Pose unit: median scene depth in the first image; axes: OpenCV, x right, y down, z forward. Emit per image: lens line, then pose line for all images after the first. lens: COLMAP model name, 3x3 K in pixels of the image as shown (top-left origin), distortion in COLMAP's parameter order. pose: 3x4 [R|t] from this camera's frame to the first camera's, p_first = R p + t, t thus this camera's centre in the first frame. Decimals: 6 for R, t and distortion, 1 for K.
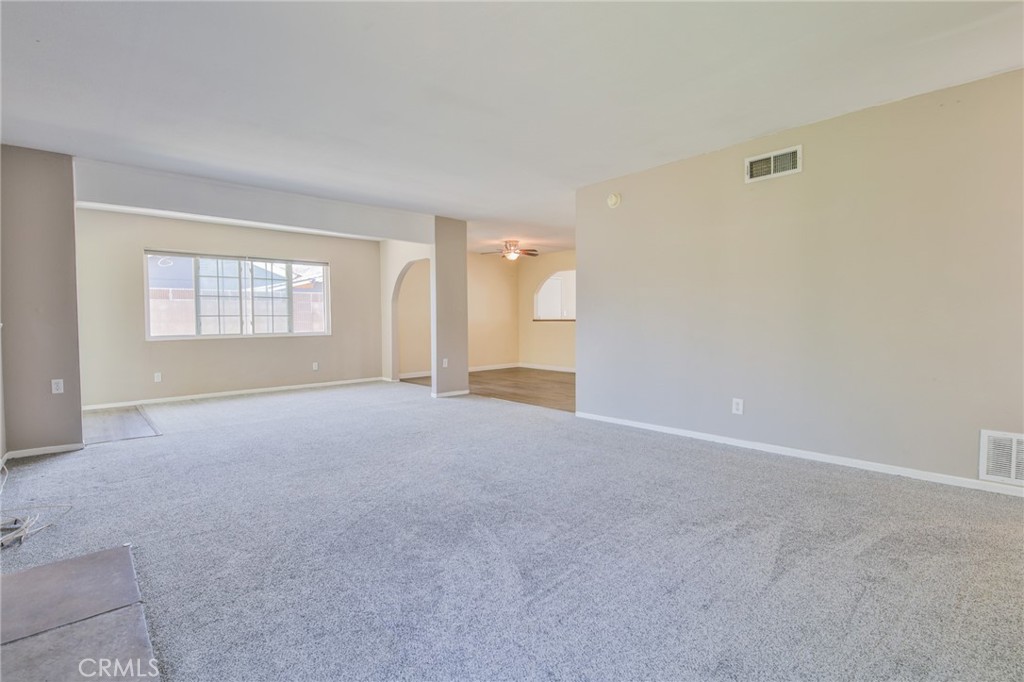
lens RADIAL K [[467.1, 0, 513.8], [0, 467.1, 334.7], [0, 0, 1]] dist [-0.001078, -0.011094]
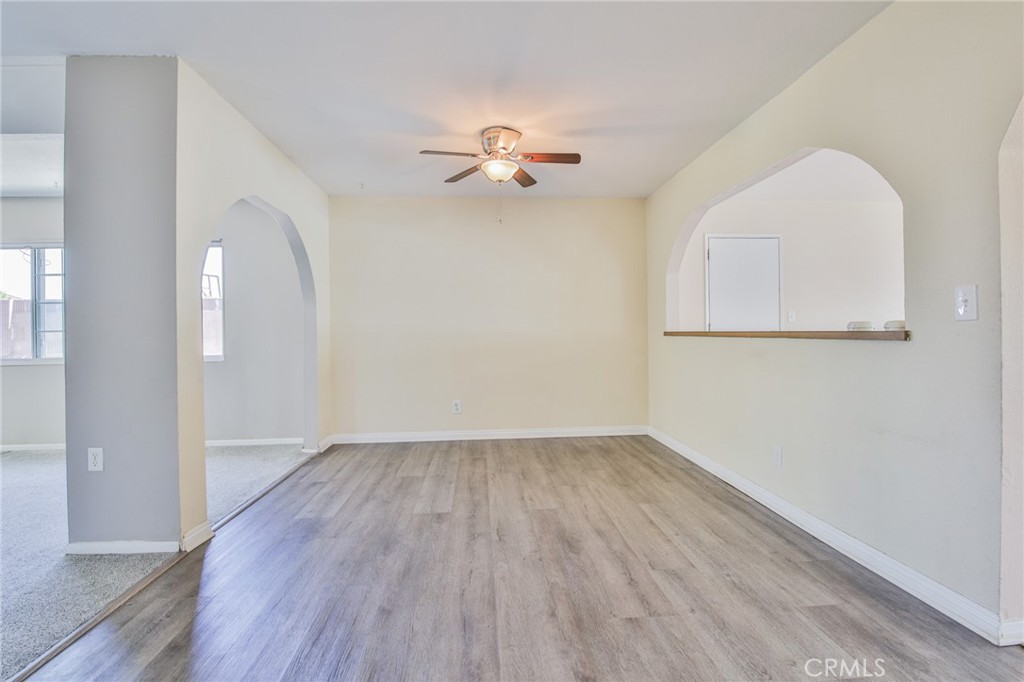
lens RADIAL K [[467.1, 0, 513.8], [0, 467.1, 334.7], [0, 0, 1]] dist [-0.001078, -0.011094]
pose [[0.774044, -0.000189, -0.633131, 0.304516], [-0.013443, 0.999770, -0.016734, -0.031004], [0.632989, 0.021464, 0.773863, 0.868241]]
